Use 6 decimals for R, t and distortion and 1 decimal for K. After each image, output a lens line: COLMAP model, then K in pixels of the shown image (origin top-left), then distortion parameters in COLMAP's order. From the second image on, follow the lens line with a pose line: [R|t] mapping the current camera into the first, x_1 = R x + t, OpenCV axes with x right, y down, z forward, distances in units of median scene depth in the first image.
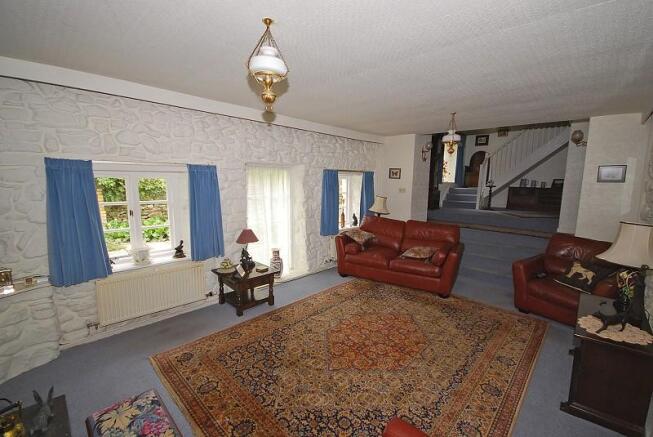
lens RADIAL K [[288.2, 0, 322.8], [0, 288.2, 218.5], [0, 0, 1]] dist [0.001211, 0.000169]
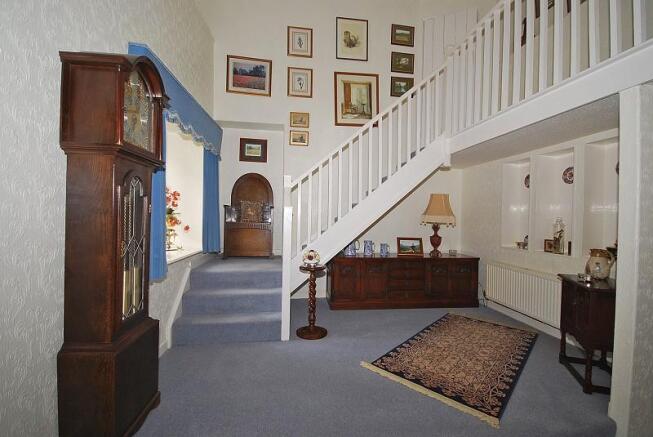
lens RADIAL K [[288.2, 0, 325.5], [0, 288.2, 219.3], [0, 0, 1]] dist [0.001211, 0.000169]
pose [[0.627143, -0.002028, 0.778901, 0.289631], [0.103199, 0.991397, -0.080511, -0.124101], [-0.772037, 0.130873, 0.621957, 0.689834]]
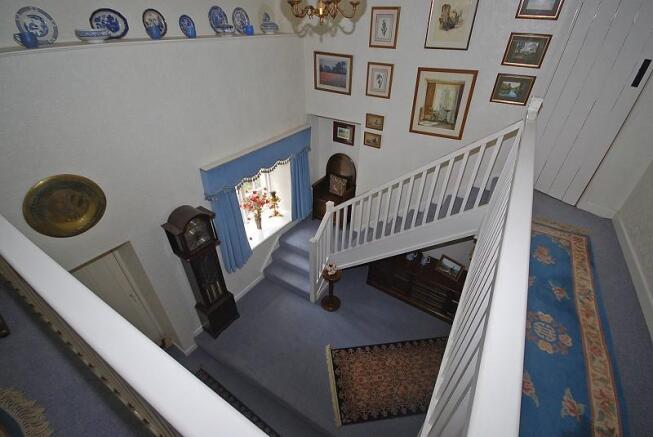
lens RADIAL K [[288.2, 0, 326.9], [0, 288.2, 218.3], [0, 0, 1]] dist [0.001211, 0.000169]
pose [[0.981331, -0.102238, 0.162901, 0.455218], [0.020223, 0.897161, 0.441240, -0.383726], [-0.191260, -0.429708, 0.882480, 0.536309]]
